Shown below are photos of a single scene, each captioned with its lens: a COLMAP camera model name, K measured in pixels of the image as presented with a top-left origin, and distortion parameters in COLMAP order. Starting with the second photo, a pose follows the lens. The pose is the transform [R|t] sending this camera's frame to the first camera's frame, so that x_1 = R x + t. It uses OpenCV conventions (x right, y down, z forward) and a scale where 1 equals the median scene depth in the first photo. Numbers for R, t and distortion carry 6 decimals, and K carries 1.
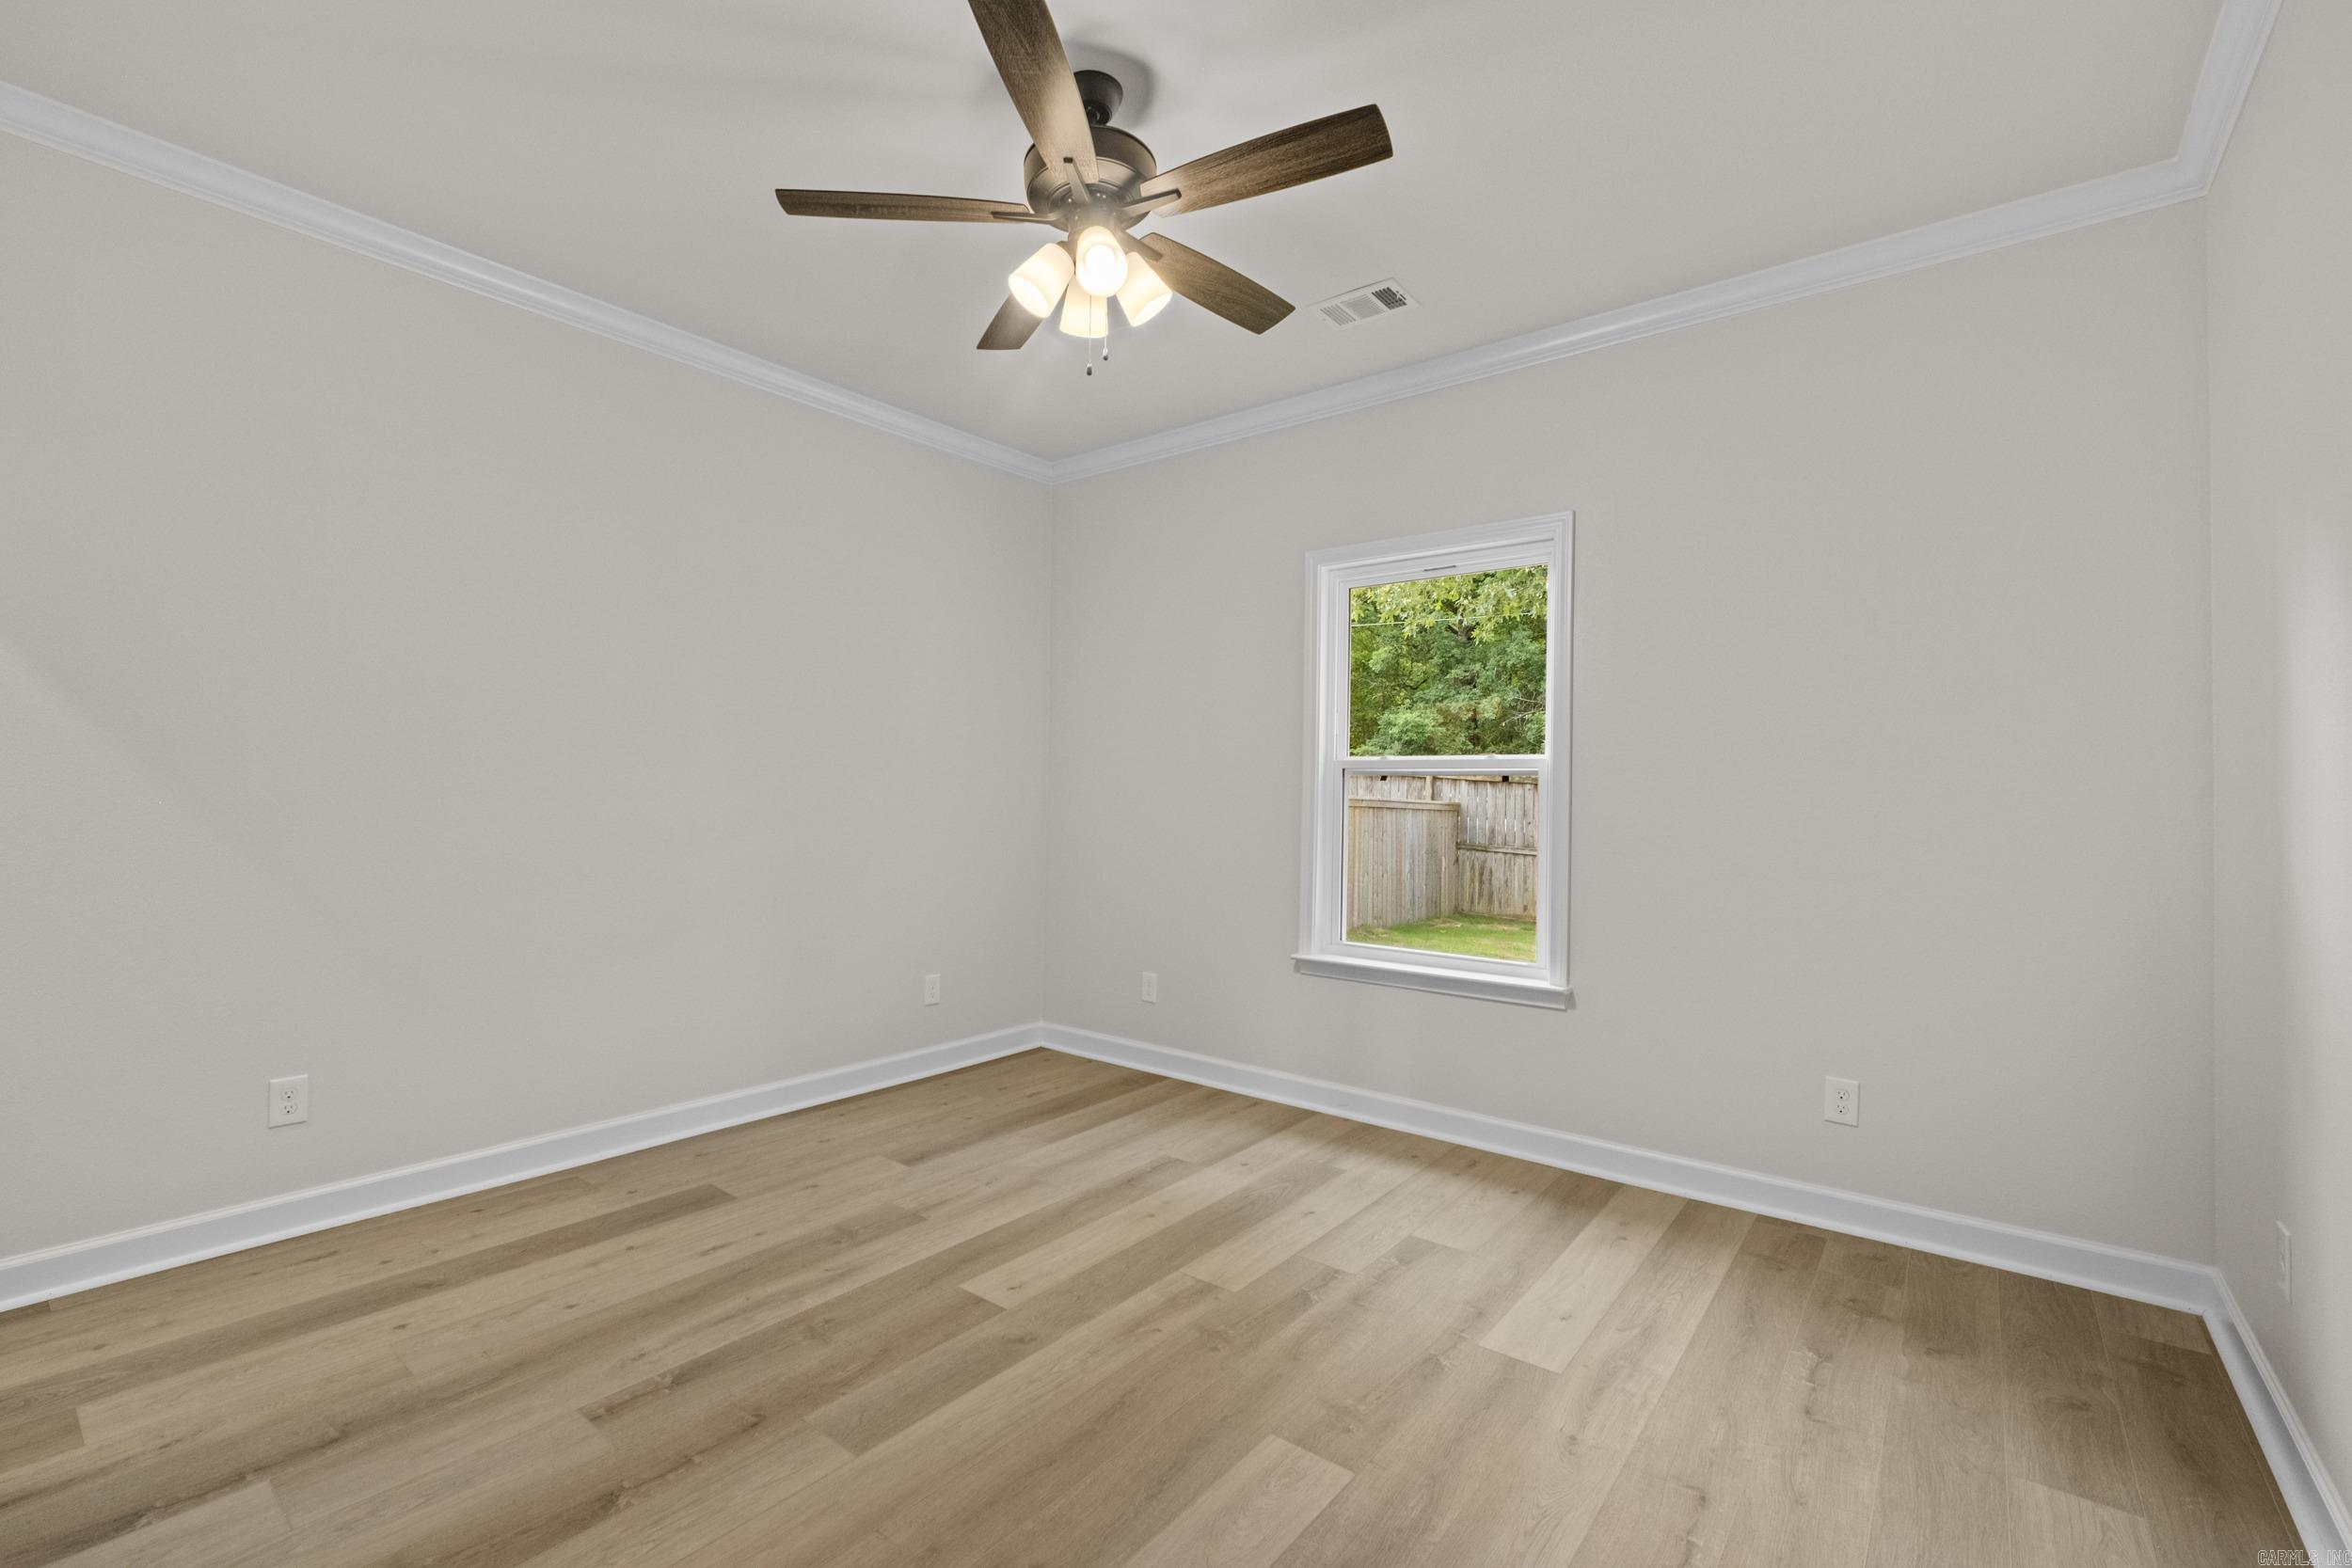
lens RADIAL K [[1017.4, 0, 1158.2], [0, 1017.4, 776.9], [0, 0, 1]] dist [-0.007234, 0.000442]
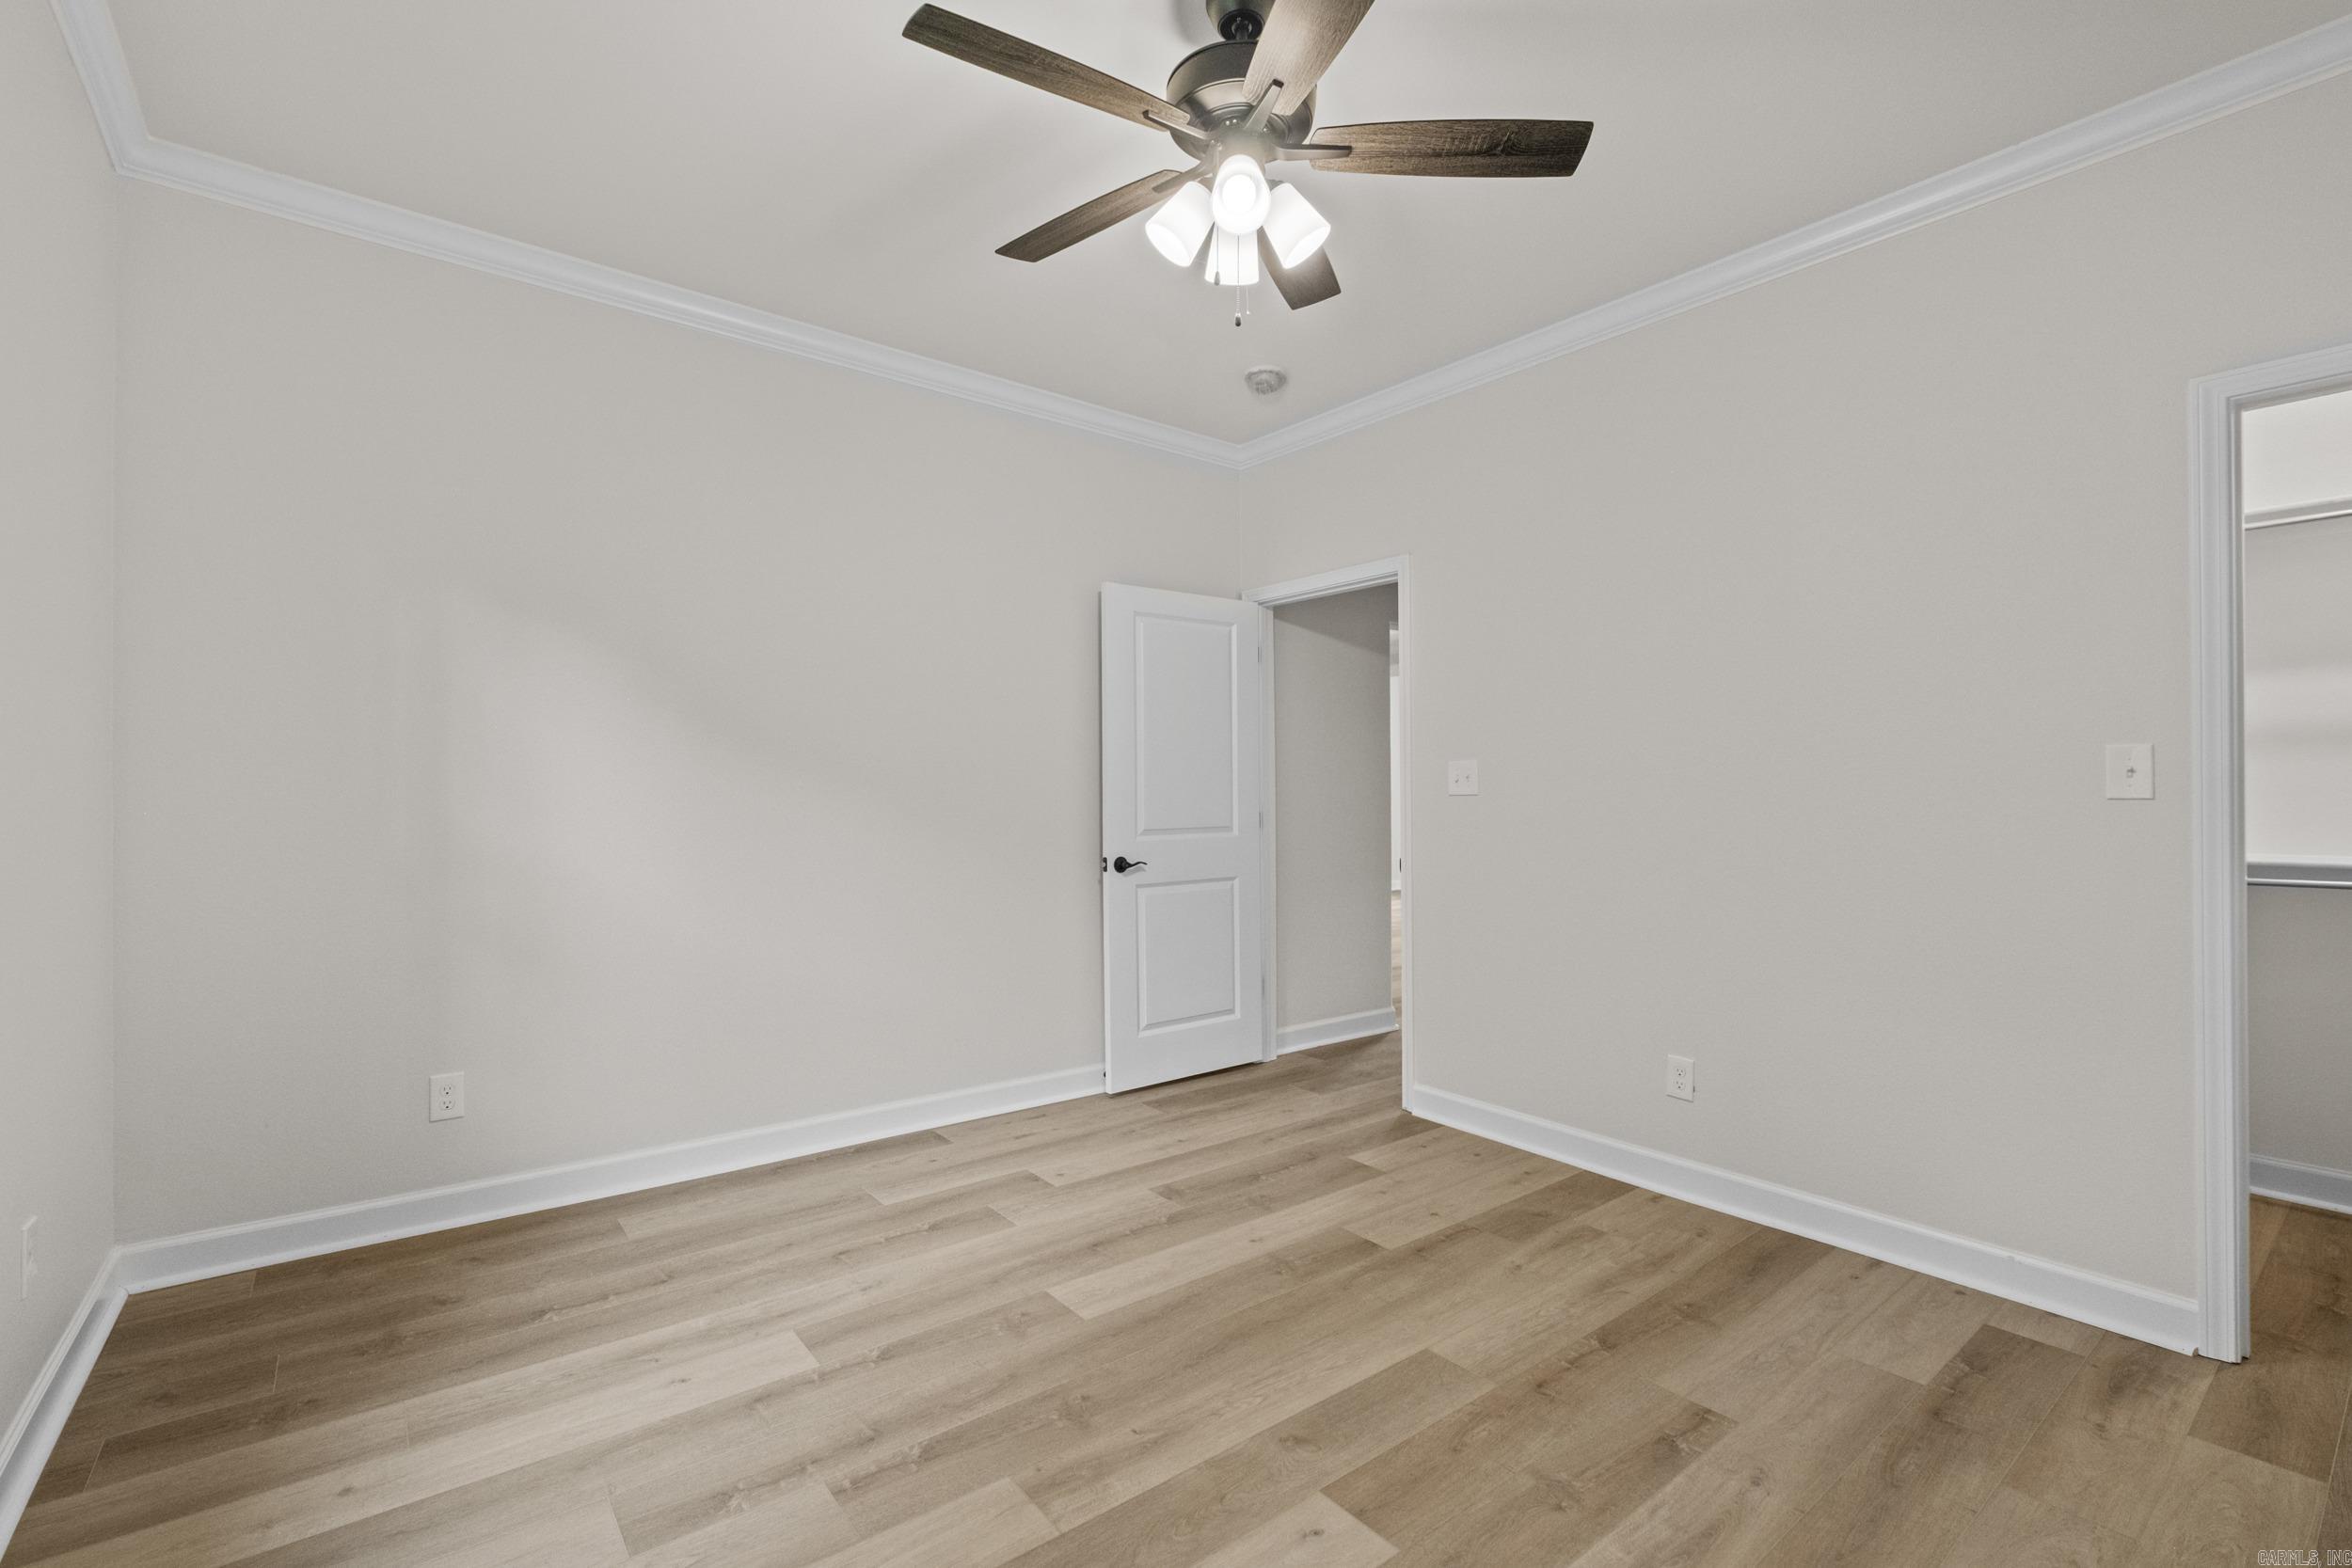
lens RADIAL K [[1017.4, 0, 1158.2], [0, 1017.4, 776.9], [0, 0, 1]] dist [-0.007234, 0.000442]
pose [[-0.973217, -0.011444, 0.229605, -0.212439], [-0.019787, 0.999224, -0.034066, 0.030796], [-0.229037, -0.037697, -0.972687, 1.893938]]
